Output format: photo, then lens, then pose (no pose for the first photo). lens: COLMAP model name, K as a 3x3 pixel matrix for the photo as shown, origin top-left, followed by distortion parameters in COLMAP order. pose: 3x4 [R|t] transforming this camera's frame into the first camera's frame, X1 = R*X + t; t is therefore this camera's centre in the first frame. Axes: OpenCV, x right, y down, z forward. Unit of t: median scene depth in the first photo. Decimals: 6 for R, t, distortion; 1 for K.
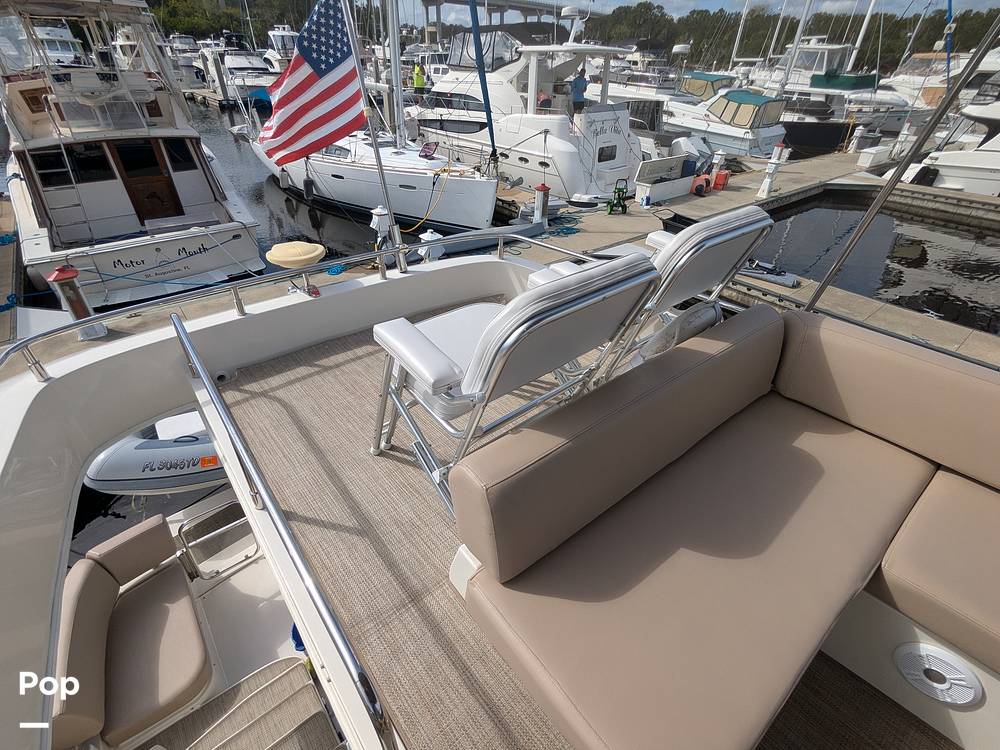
lens RADIAL K [[470.0, 0, 500.0], [0, 470.0, 375.0], [0, 0, 1]] dist [-0.002956, 0.012229]
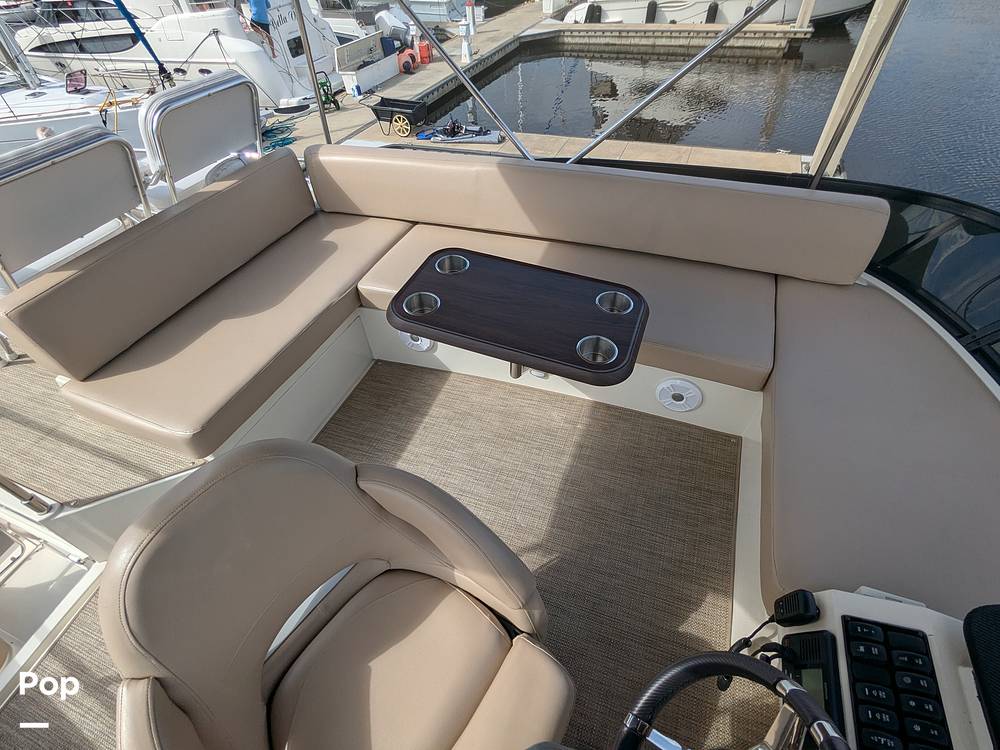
lens RADIAL K [[473.6, 0, 500.0], [0, 473.6, 375.0], [0, 0, 1]] dist [0.010520, -0.000466]
pose [[0.878602, -0.387974, 0.278452, 0.065017], [0.335178, 0.916316, 0.219136, 0.047633], [-0.340169, -0.099202, 0.935117, -0.071173]]
